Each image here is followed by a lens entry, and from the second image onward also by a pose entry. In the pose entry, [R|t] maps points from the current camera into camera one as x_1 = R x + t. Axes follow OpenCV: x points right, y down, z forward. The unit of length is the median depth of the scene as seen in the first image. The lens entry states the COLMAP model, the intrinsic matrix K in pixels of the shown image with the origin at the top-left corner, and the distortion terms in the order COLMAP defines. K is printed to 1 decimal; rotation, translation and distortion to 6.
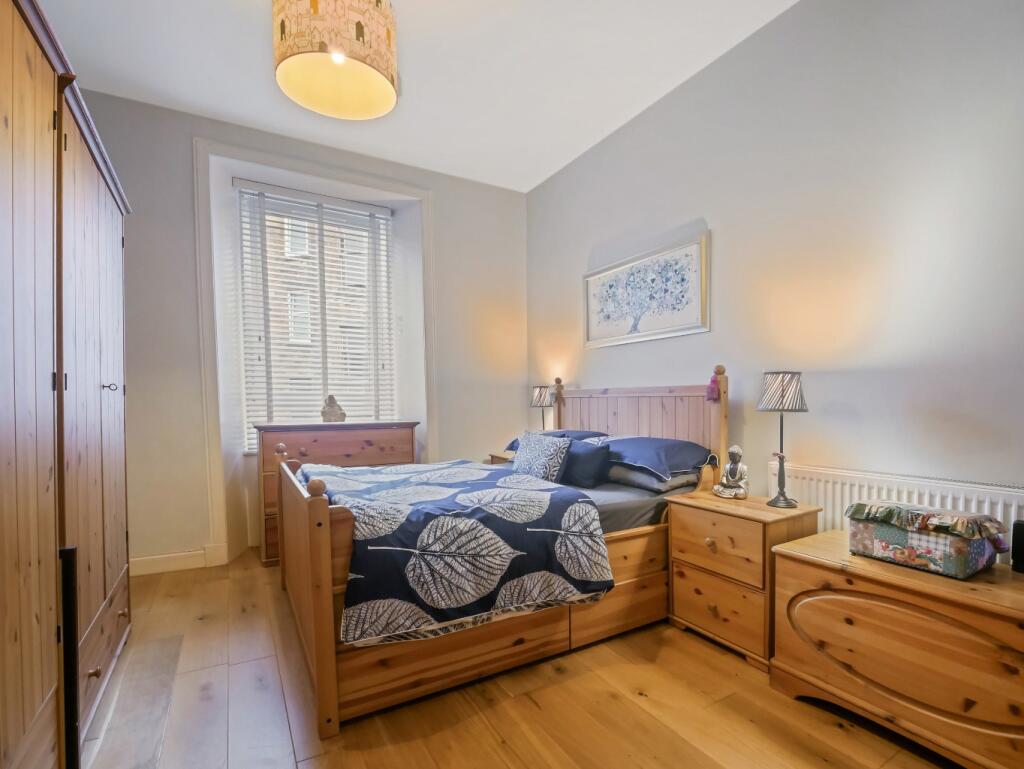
lens RADIAL K [[492.1, 0, 517.4], [0, 492.1, 397.7], [0, 0, 1]] dist [-0.000501, -0.000363]
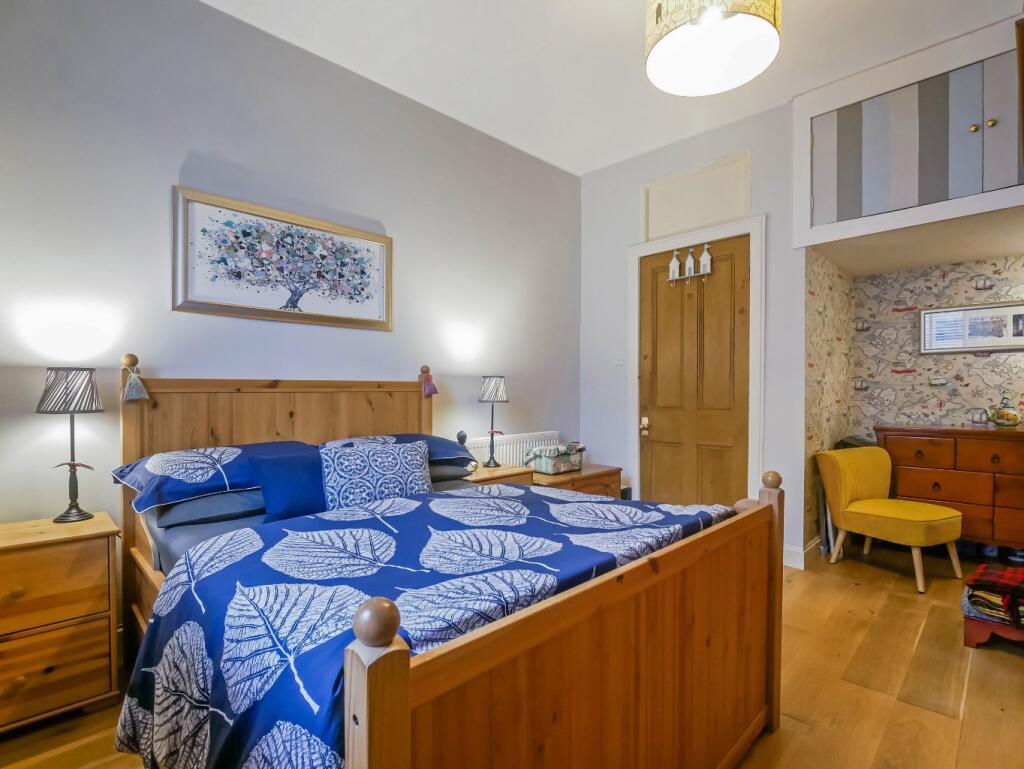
lens RADIAL K [[492.1, 0, 517.4], [0, 492.1, 397.7], [0, 0, 1]] dist [-0.000501, -0.000363]
pose [[-0.213182, -0.011042, 0.976950, -0.676370], [-0.014654, 0.999860, 0.008103, -0.001847], [-0.976903, -0.012589, -0.213313, 0.884137]]
